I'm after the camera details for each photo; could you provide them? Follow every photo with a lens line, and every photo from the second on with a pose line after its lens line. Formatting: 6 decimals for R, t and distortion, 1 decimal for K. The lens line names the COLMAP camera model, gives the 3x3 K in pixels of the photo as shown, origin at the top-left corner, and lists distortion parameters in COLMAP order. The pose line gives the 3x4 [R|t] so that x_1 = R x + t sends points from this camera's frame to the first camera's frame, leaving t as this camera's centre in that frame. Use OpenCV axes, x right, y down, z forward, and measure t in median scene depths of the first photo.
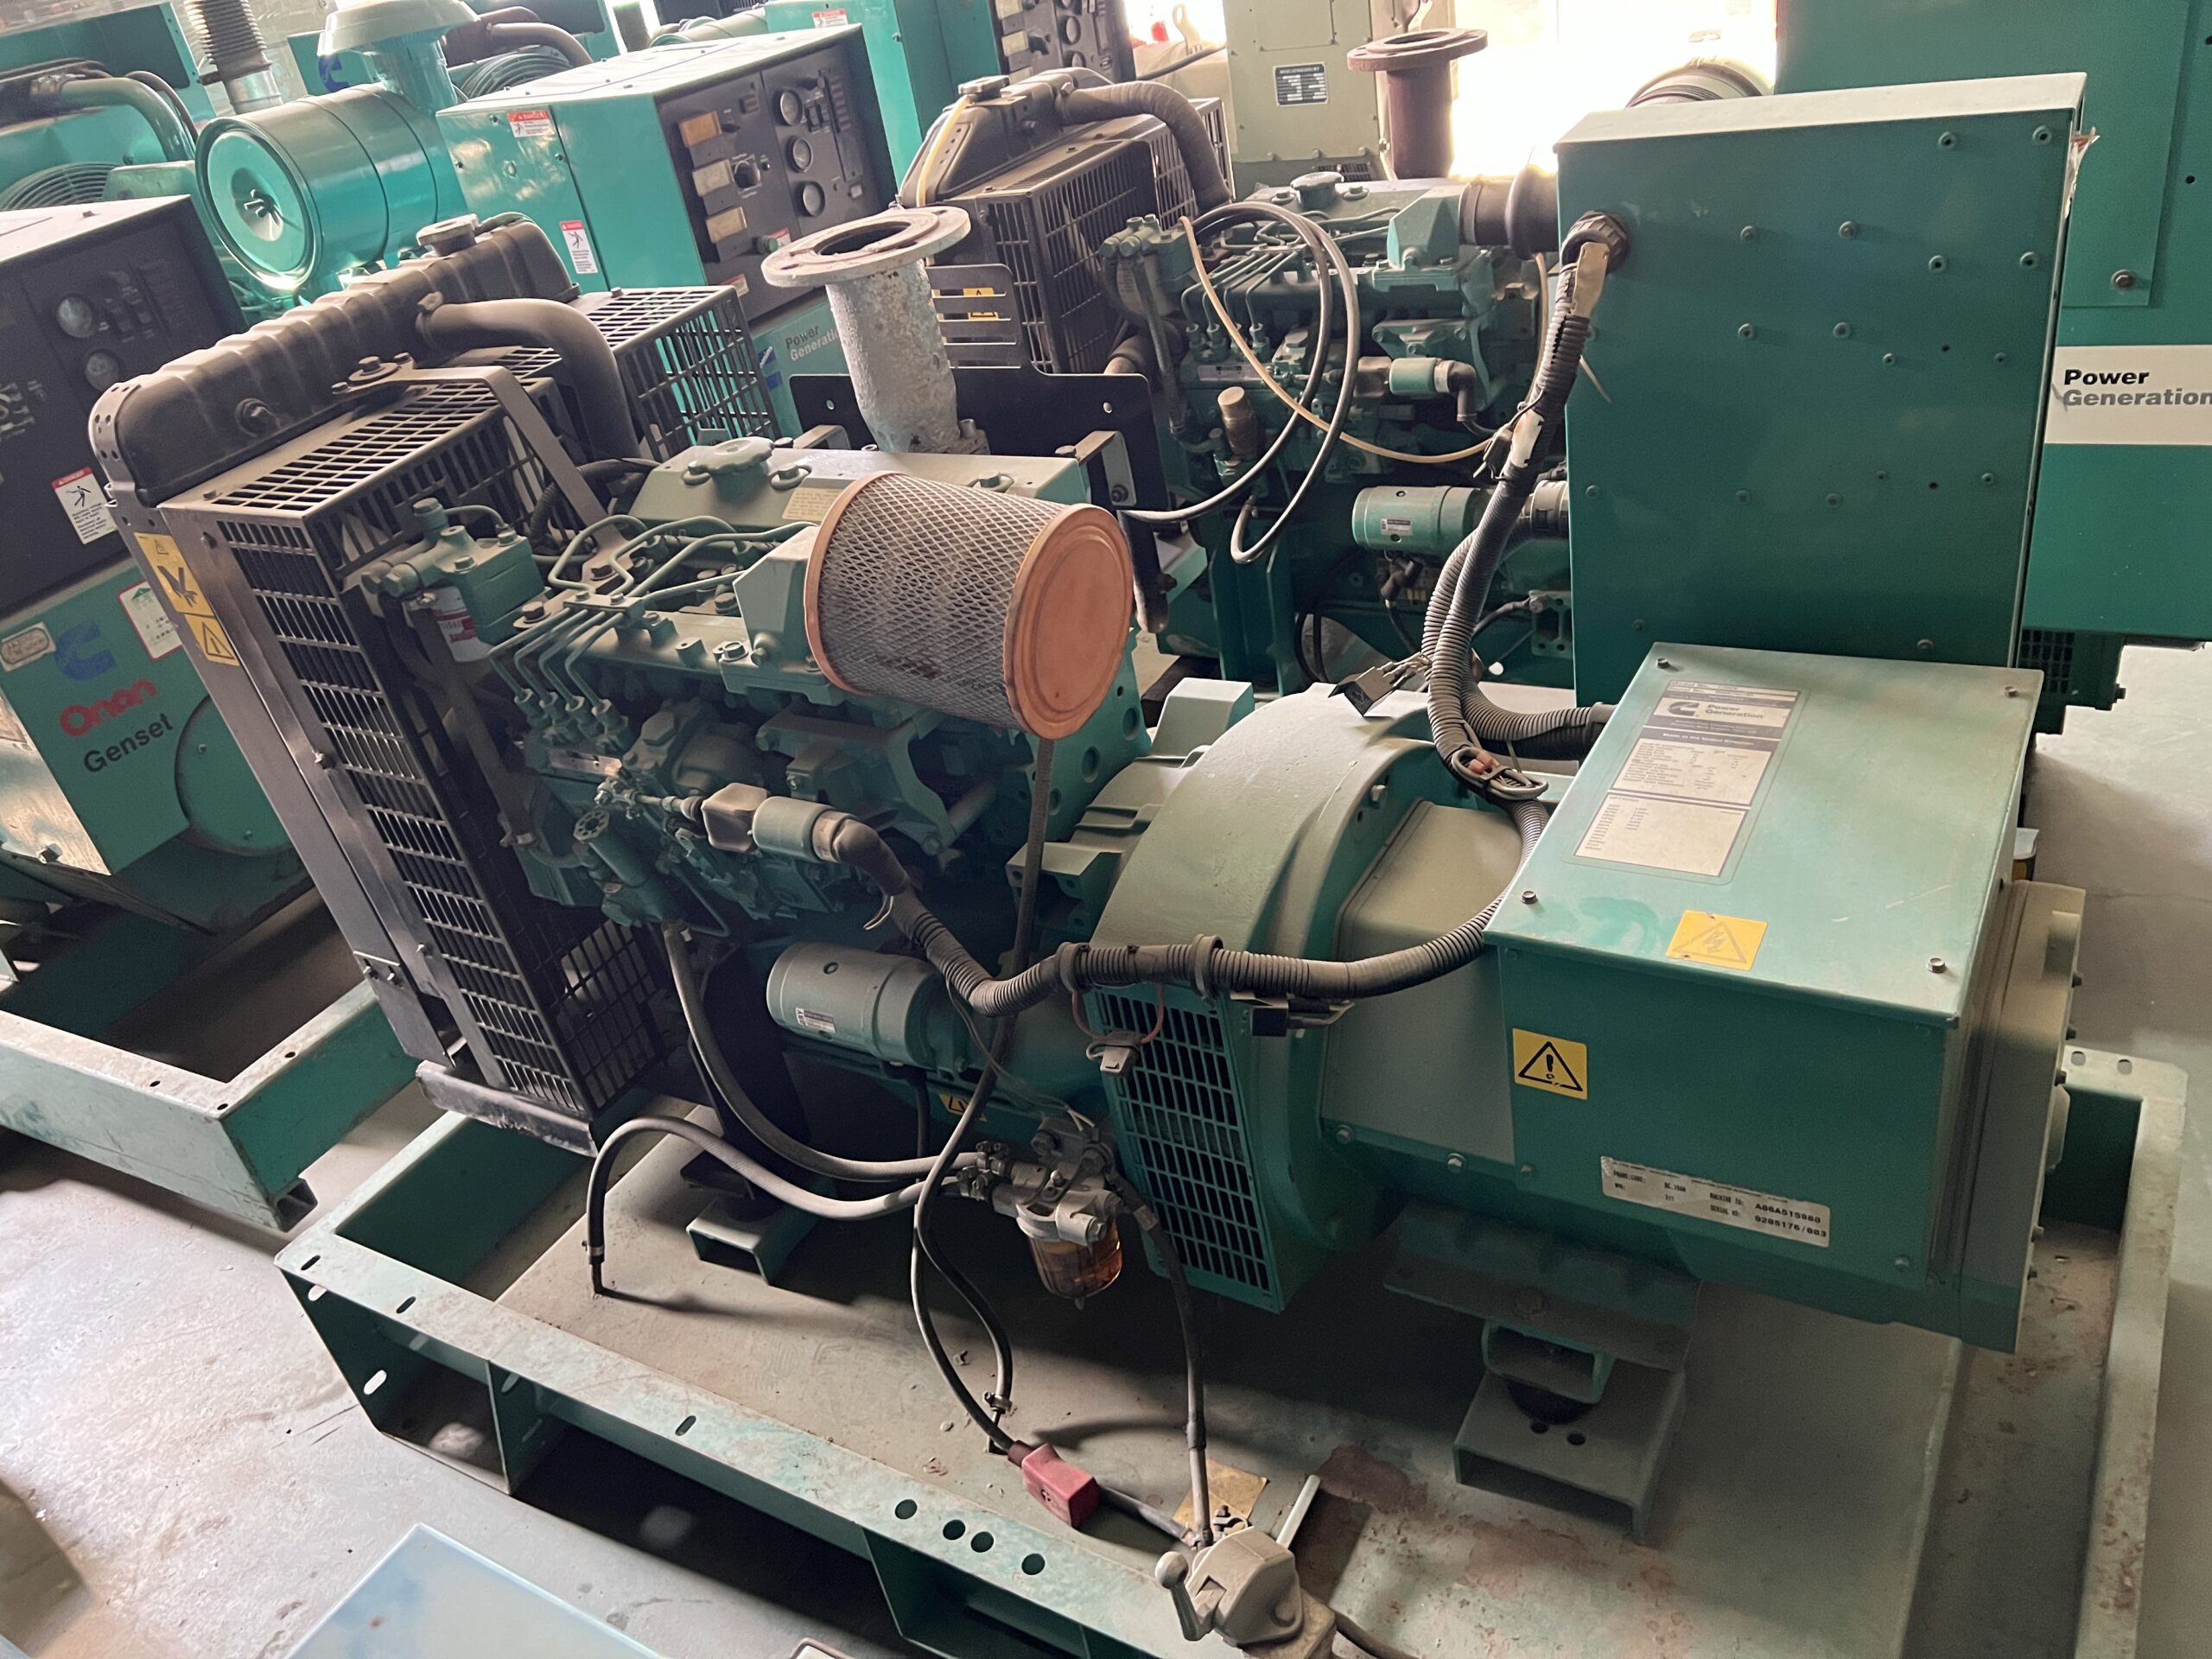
lens RADIAL K [[1674.7, 0, 1110.3], [0, 1674.7, 828.3], [0, 0, 1]] dist [0.006436, -0.007608]
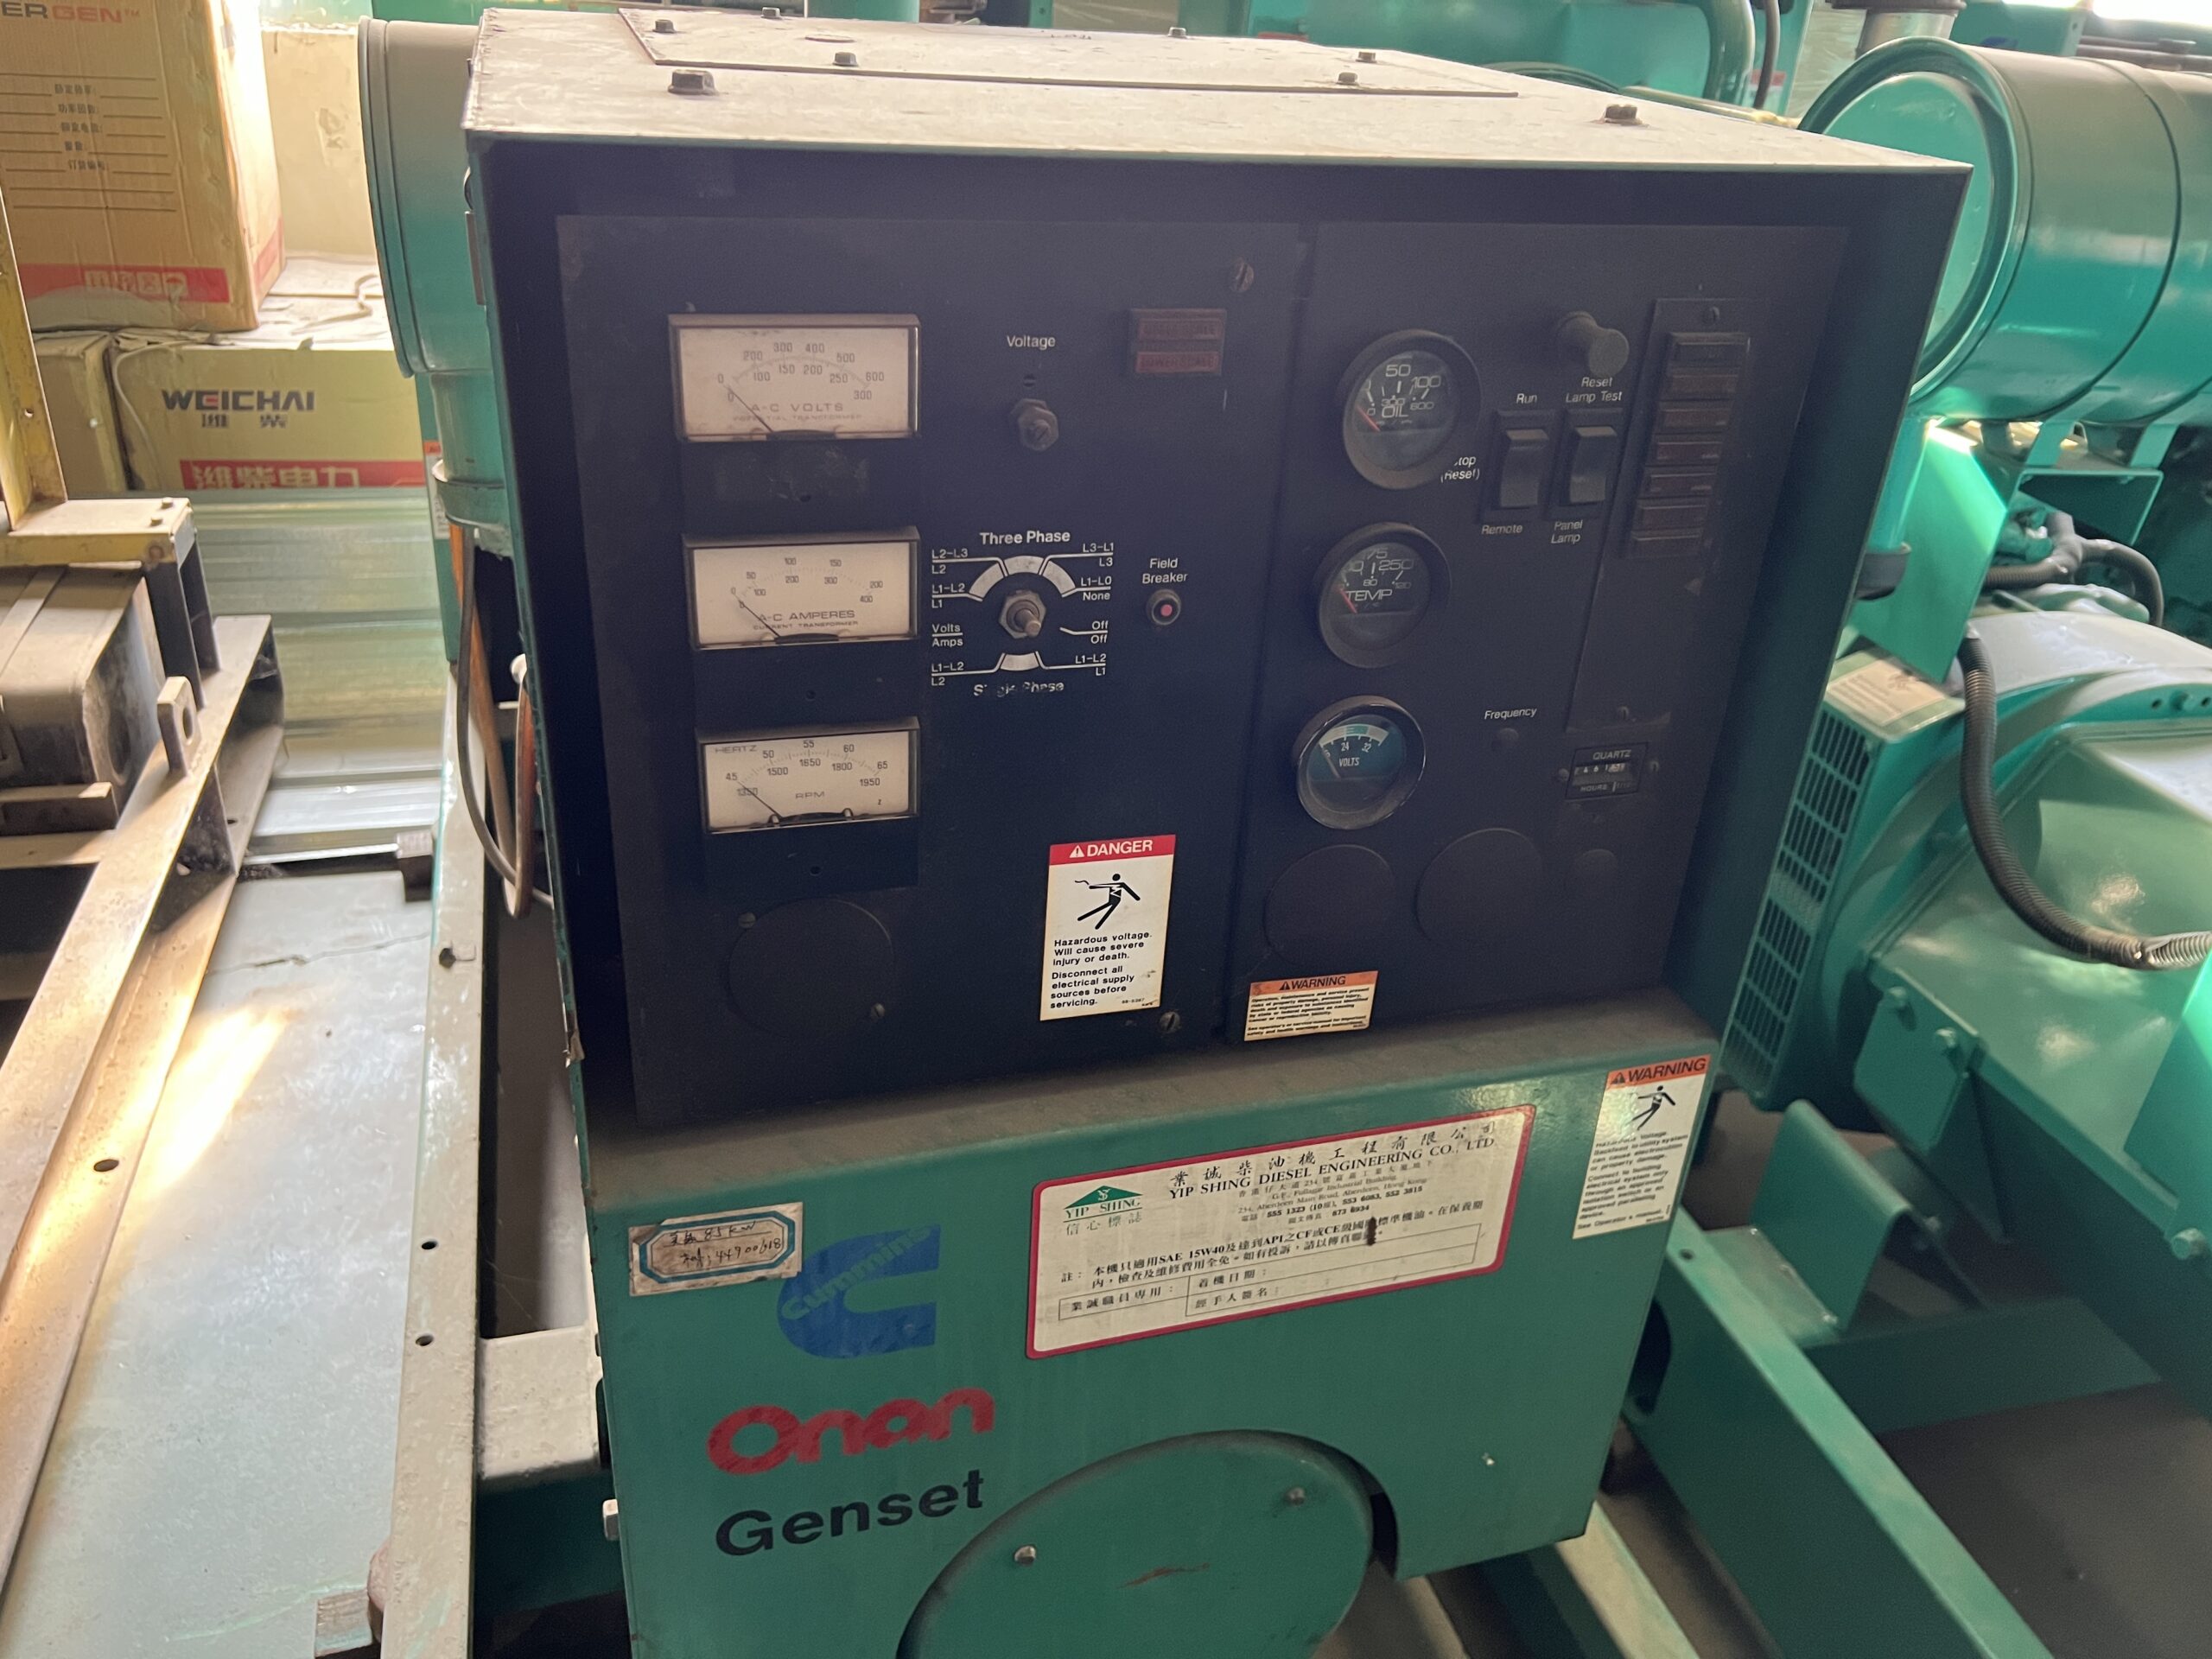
lens RADIAL K [[1674.7, 0, 1108.1], [0, 1674.7, 829.0], [0, 0, 1]] dist [0.006436, -0.007608]
pose [[0.702549, 0.515045, -0.491074, -0.461224], [-0.526649, 0.840395, 0.127974, -0.248284], [0.478608, 0.168716, 0.861666, 0.718093]]
